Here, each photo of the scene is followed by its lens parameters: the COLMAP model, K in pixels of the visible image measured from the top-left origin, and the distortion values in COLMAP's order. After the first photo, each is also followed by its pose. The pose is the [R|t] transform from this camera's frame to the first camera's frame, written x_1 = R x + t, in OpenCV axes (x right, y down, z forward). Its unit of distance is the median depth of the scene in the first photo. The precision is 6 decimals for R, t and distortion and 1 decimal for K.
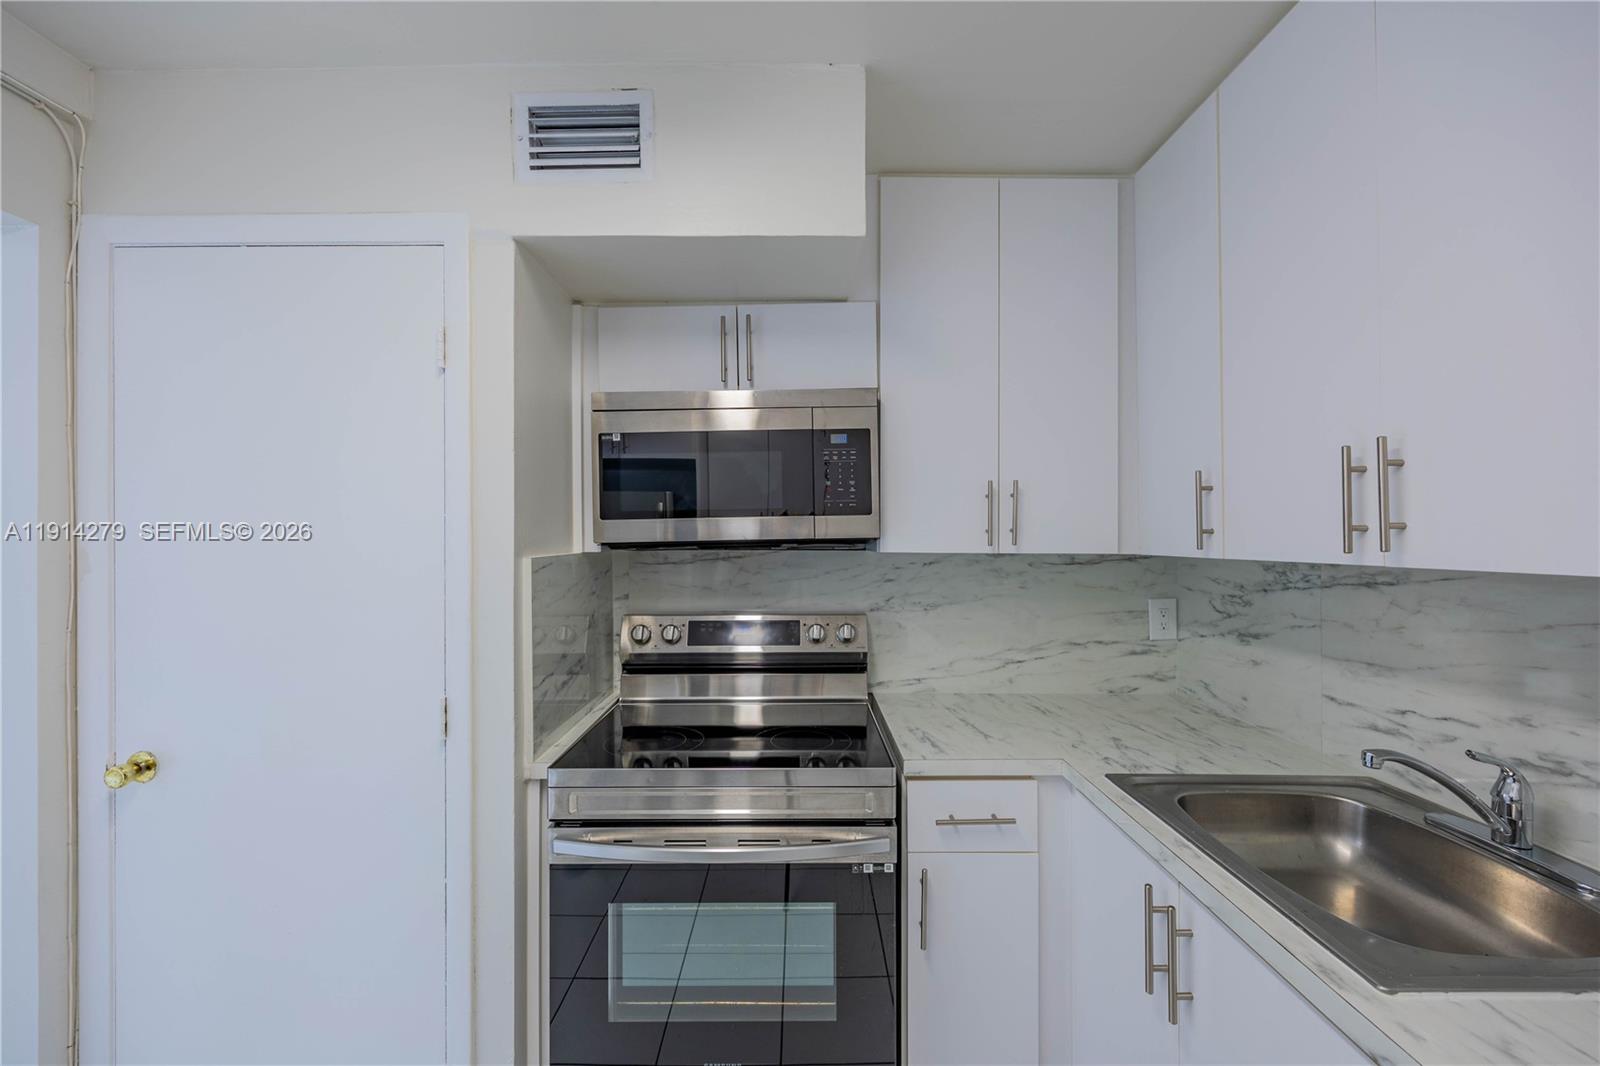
lens RADIAL K [[643.9, 0, 800.0], [0, 643.9, 533.0], [0, 0, 1]] dist [-0.000005, 0.000064]
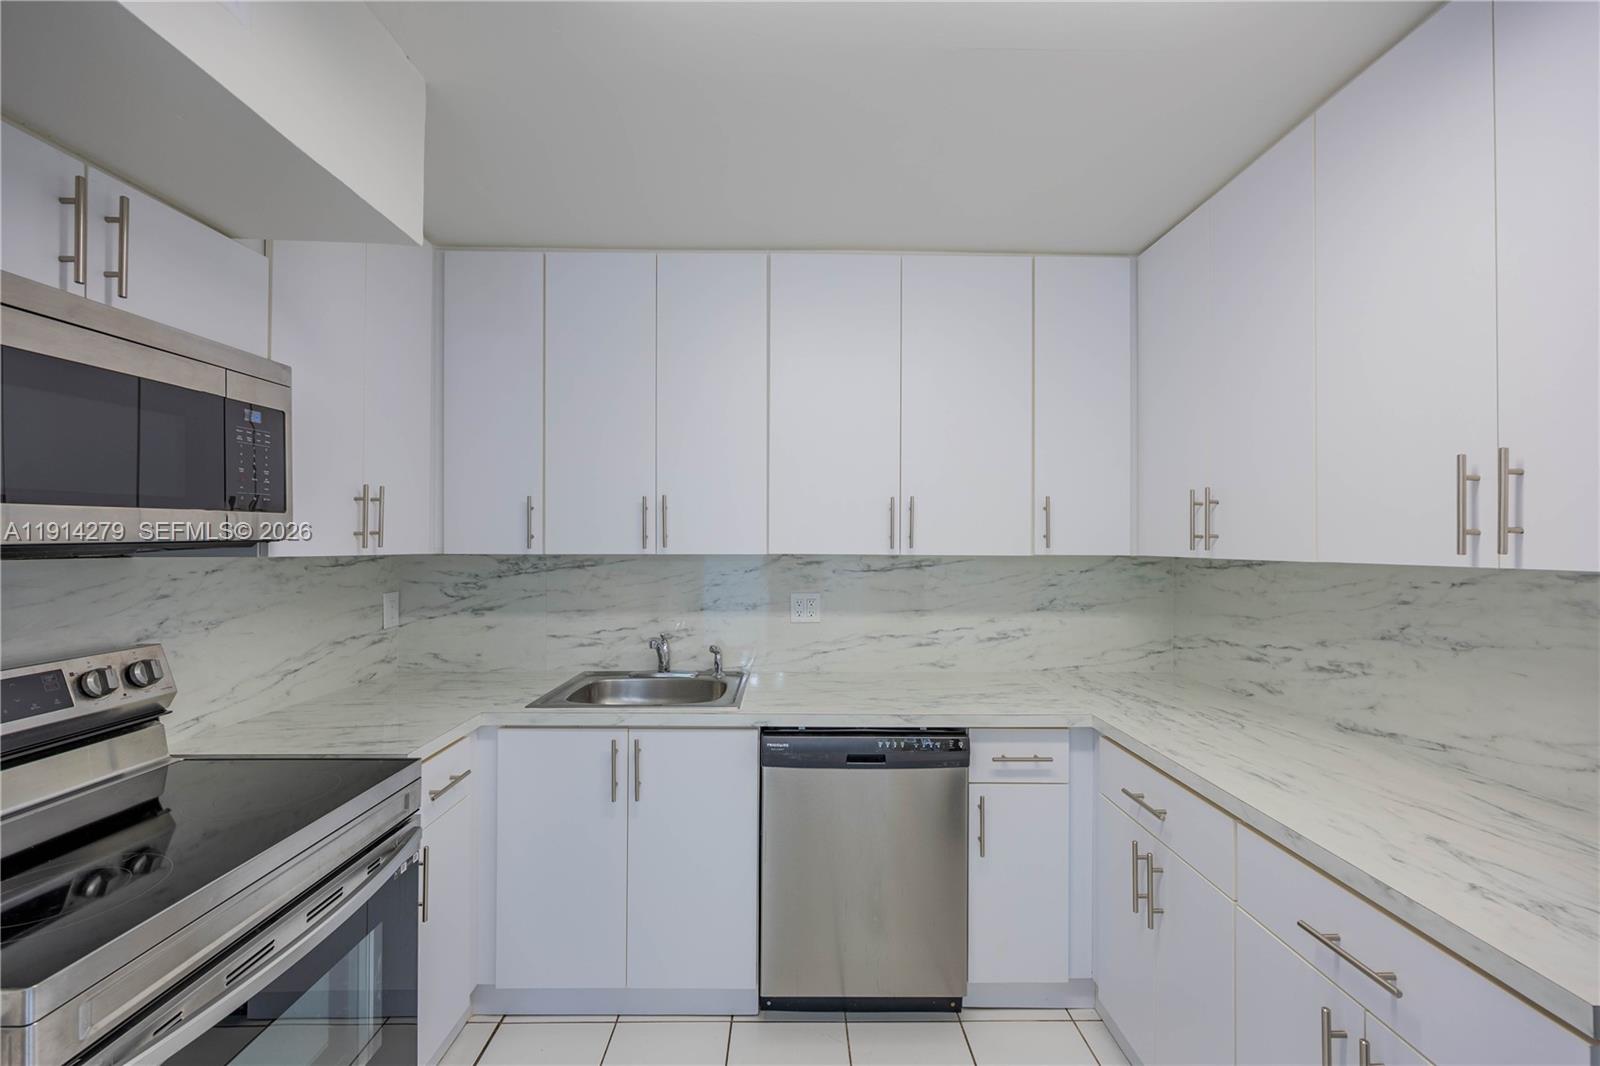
lens RADIAL K [[638.0, 0, 801.4], [0, 638.0, 539.4], [0, 0, 1]] dist [-0.002128, 0.000232]
pose [[-0.011682, 0.004502, 0.999922, -0.734364], [-0.007656, 0.999960, -0.004592, 0.005777], [-0.999902, -0.007709, -0.011647, 0.320978]]
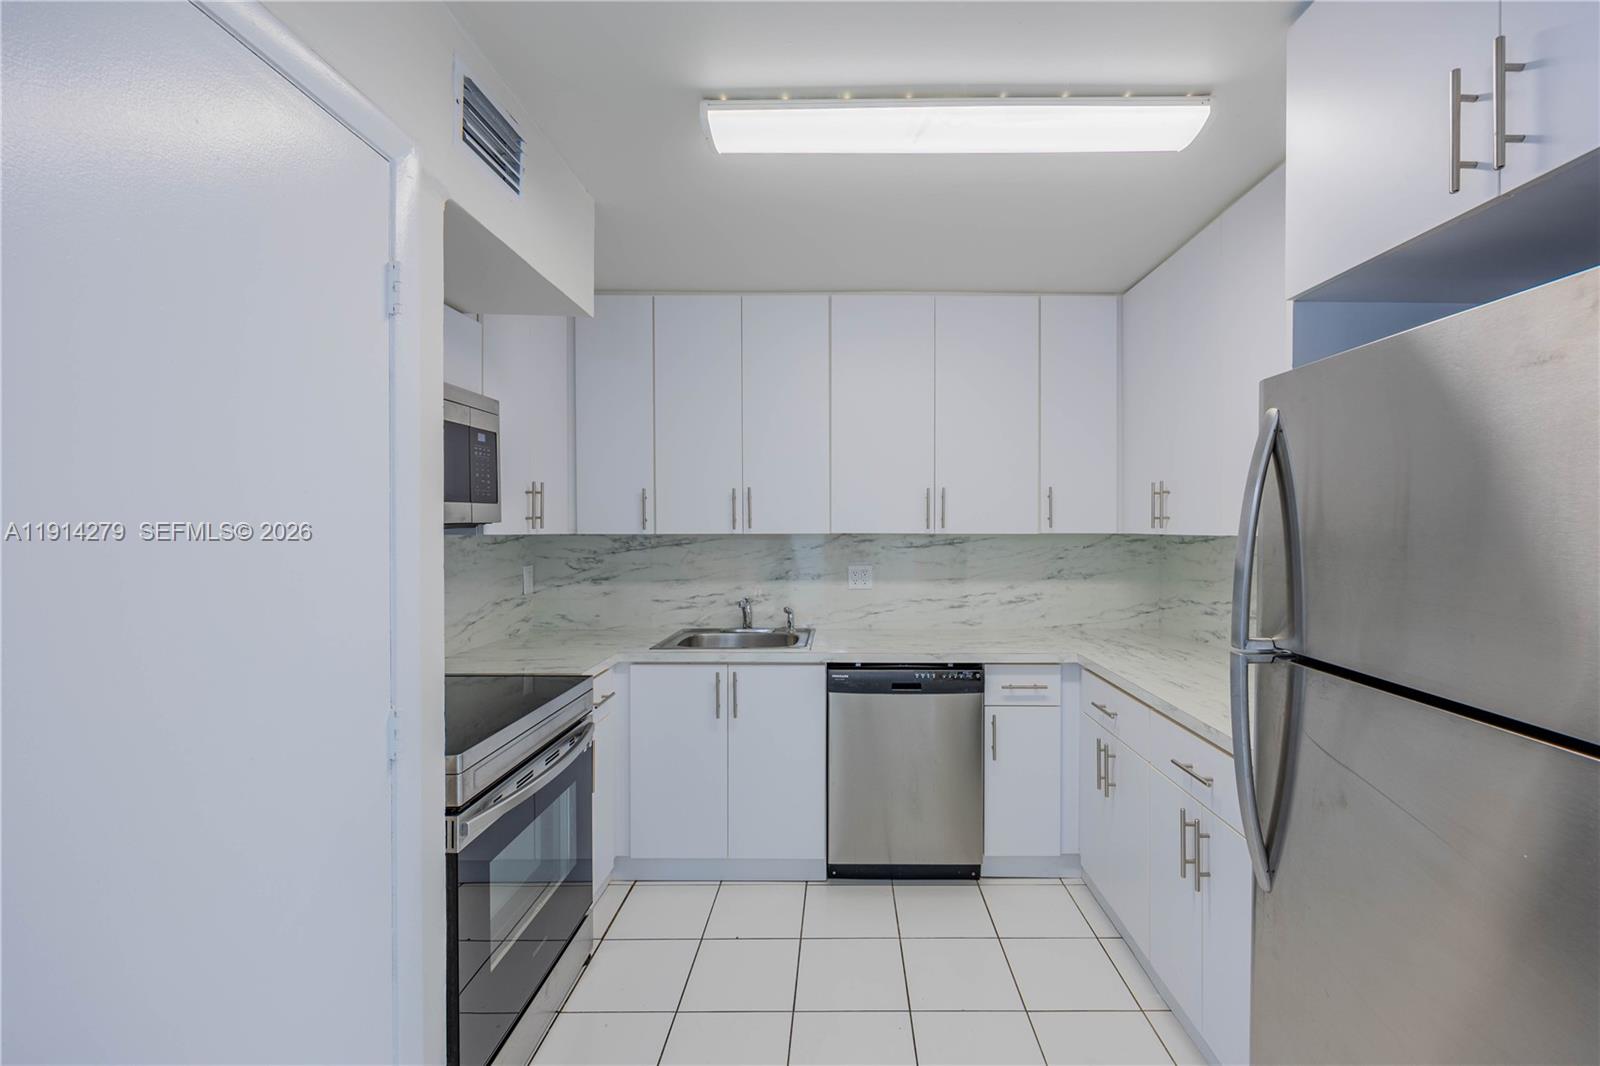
lens RADIAL K [[660.6, 0, 849.5], [0, 660.6, 535.0], [0, 0, 1]] dist [-0.000359, -0.000279]
pose [[-0.005651, -0.012502, 0.999906, -1.138793], [-0.003959, 0.999914, 0.012480, 0.012919], [-0.999976, -0.003888, -0.005700, 0.334783]]
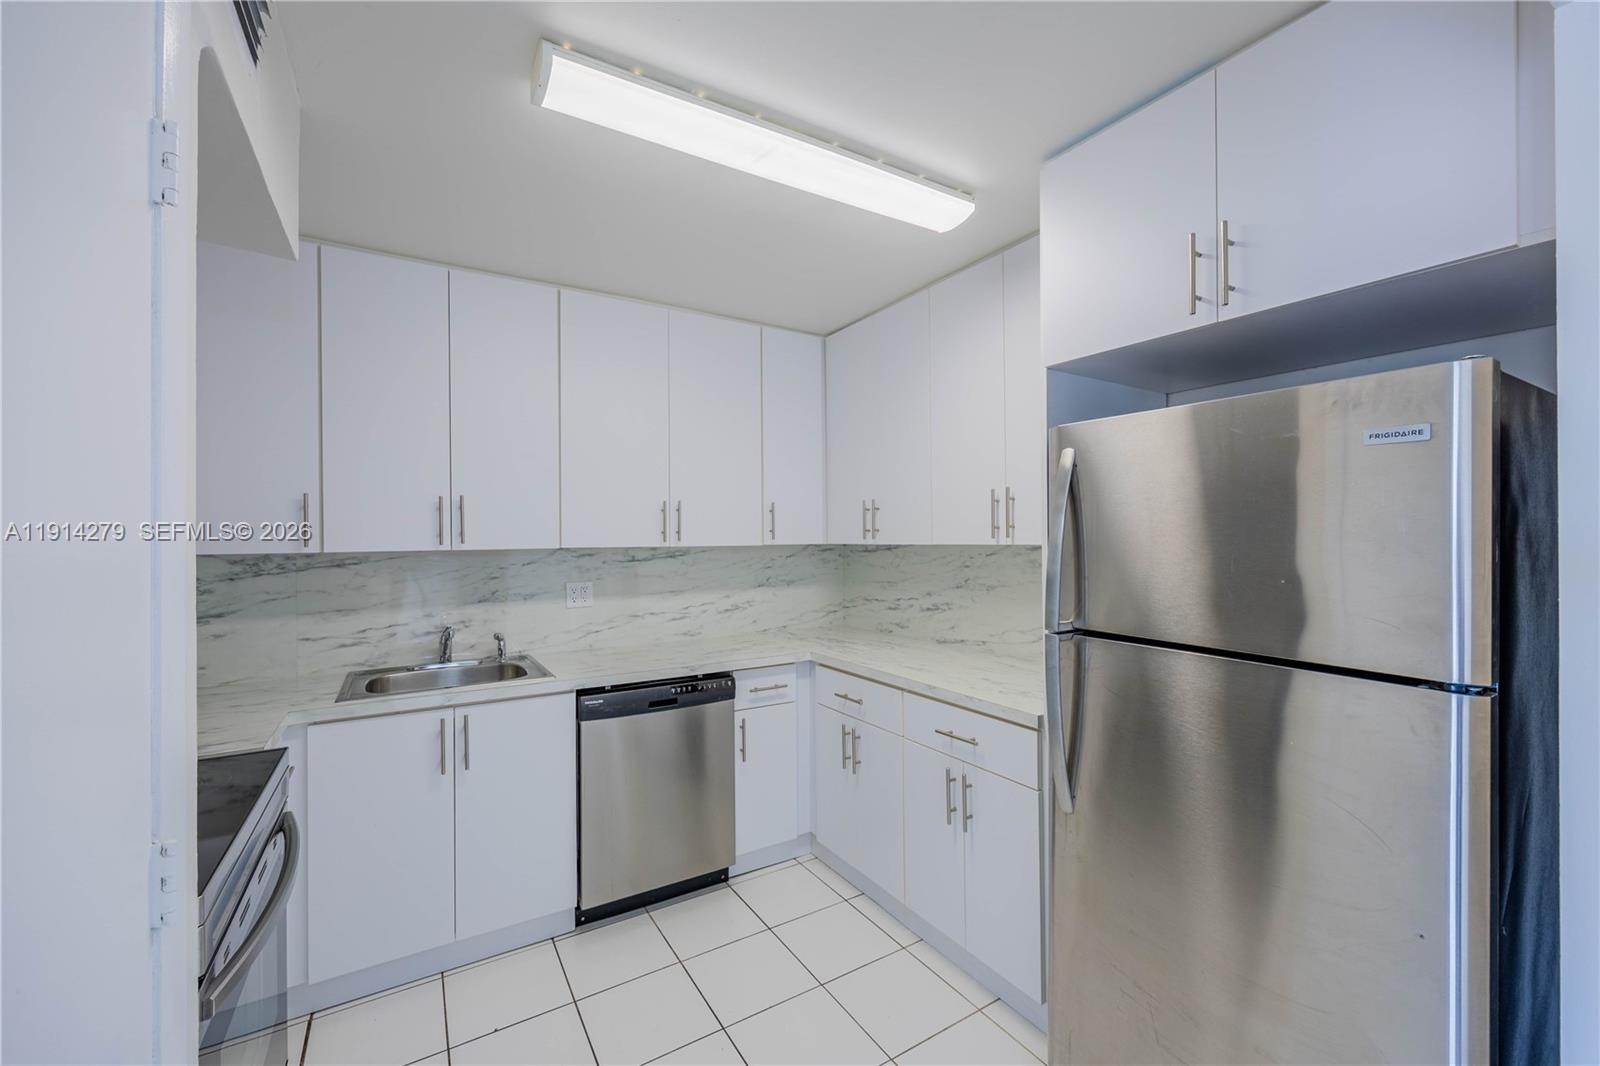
lens RADIAL K [[638.0, 0, 801.4], [0, 638.0, 539.4], [0, 0, 1]] dist [-0.002128, 0.000232]
pose [[-0.523743, 0.002133, 0.851874, -1.011330], [0.005665, 0.999983, 0.000979, 0.011711], [-0.851857, 0.005338, -0.523746, 0.672291]]
